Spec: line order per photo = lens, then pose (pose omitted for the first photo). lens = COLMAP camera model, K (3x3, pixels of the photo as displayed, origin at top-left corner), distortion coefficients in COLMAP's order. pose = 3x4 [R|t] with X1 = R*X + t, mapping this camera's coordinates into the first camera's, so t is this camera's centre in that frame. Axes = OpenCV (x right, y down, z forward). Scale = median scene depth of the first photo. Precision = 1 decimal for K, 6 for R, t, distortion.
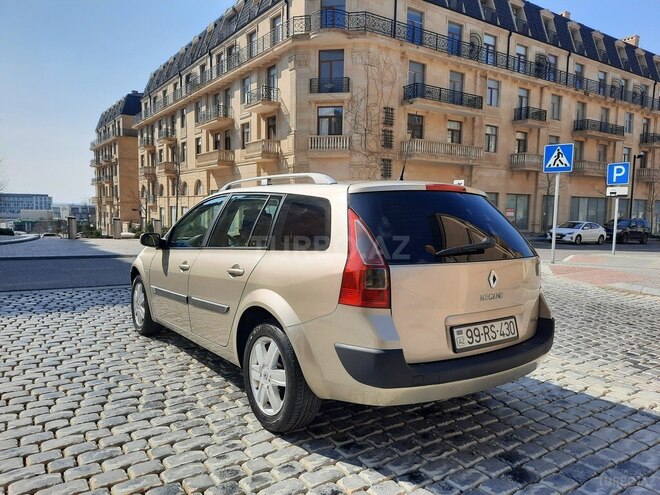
lens RADIAL K [[481.5, 0, 328.5], [0, 481.5, 246.5], [0, 0, 1]] dist [0.040922, -0.035529]
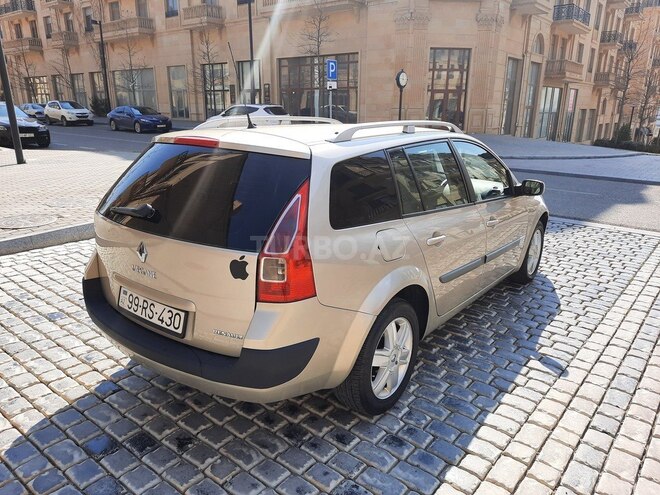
lens RADIAL K [[481.5, 0, 328.3], [0, 481.5, 245.7], [0, 0, 1]] dist [0.040922, -0.035529]
pose [[0.295085, 0.246867, -0.923029, 0.099395], [-0.075878, 0.969049, 0.234918, -0.013998], [0.952454, 0.000717, 0.304683, 0.084261]]
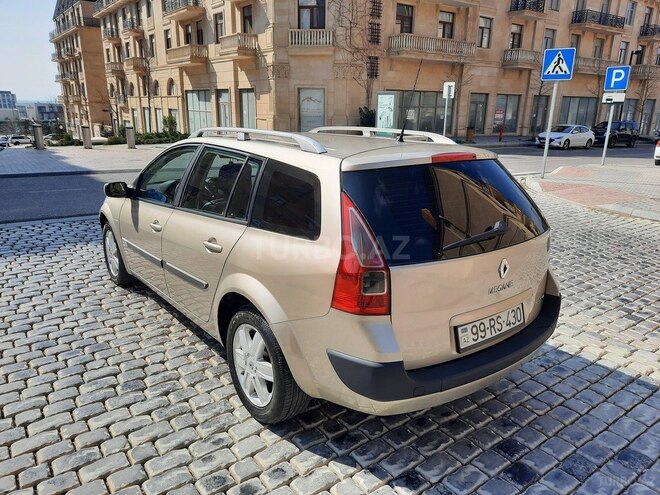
lens RADIAL K [[481.5, 0, 328.1], [0, 481.5, 246.1], [0, 0, 1]] dist [0.040922, -0.035529]
pose [[0.999400, -0.012943, 0.032130, -0.000839], [0.006151, 0.979137, 0.203109, -0.012546], [-0.034089, -0.202790, 0.978629, 0.011850]]
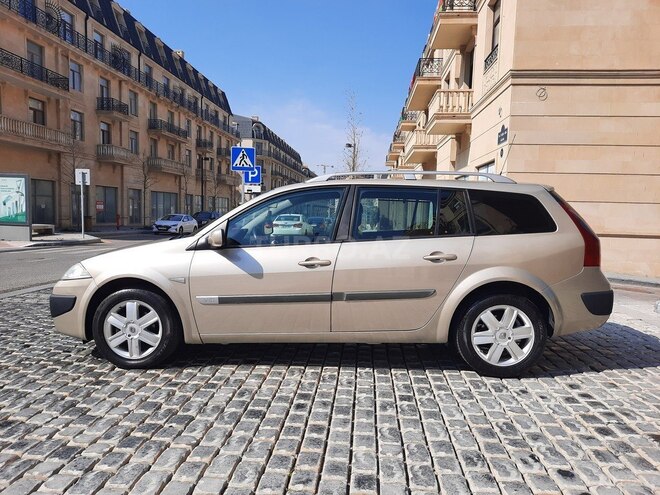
lens RADIAL K [[481.5, 0, 326.6], [0, 481.5, 252.0], [0, 0, 1]] dist [0.040922, -0.035529]
pose [[0.619340, -0.068099, 0.782164, -0.120644], [0.048200, 0.997650, 0.048695, -0.002840], [-0.783642, 0.007542, 0.621167, 0.050178]]
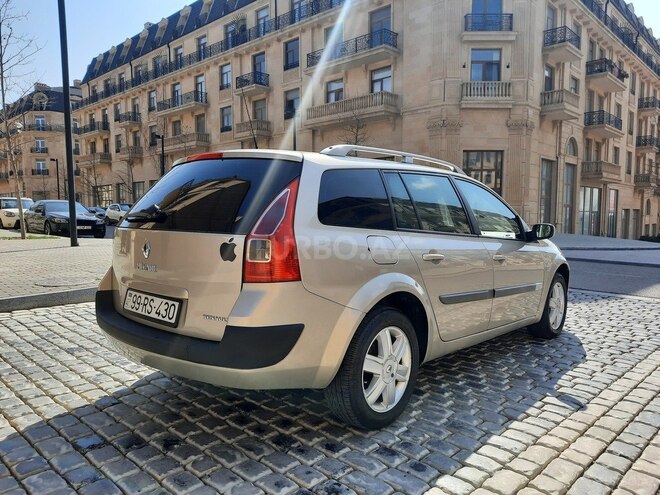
lens RADIAL K [[481.5, 0, 328.1], [0, 481.5, 243.7], [0, 0, 1]] dist [0.040922, -0.035529]
pose [[0.212288, 0.044015, -0.976215, 0.106903], [-0.072249, 0.996958, 0.029239, 0.000354], [0.974533, 0.064323, 0.214822, 0.091313]]
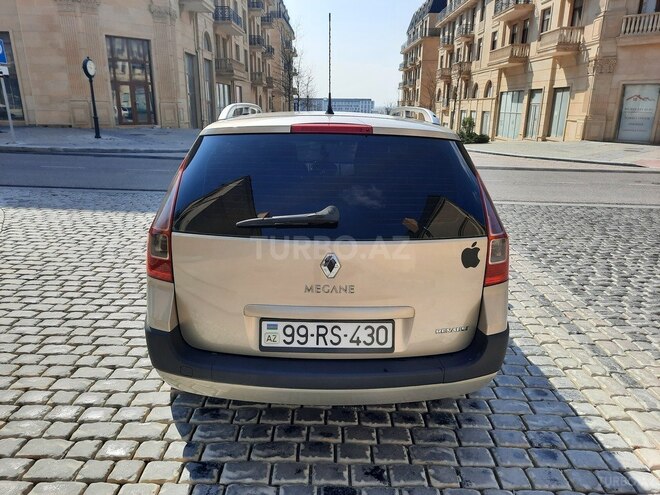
lens RADIAL K [[481.5, 0, 330.8], [0, 481.5, 246.9], [0, 0, 1]] dist [0.040922, -0.035529]
pose [[0.819842, 0.151516, -0.552180, 0.058127], [-0.040834, 0.977370, 0.207559, -0.008558], [0.571132, -0.147618, 0.807476, 0.034655]]
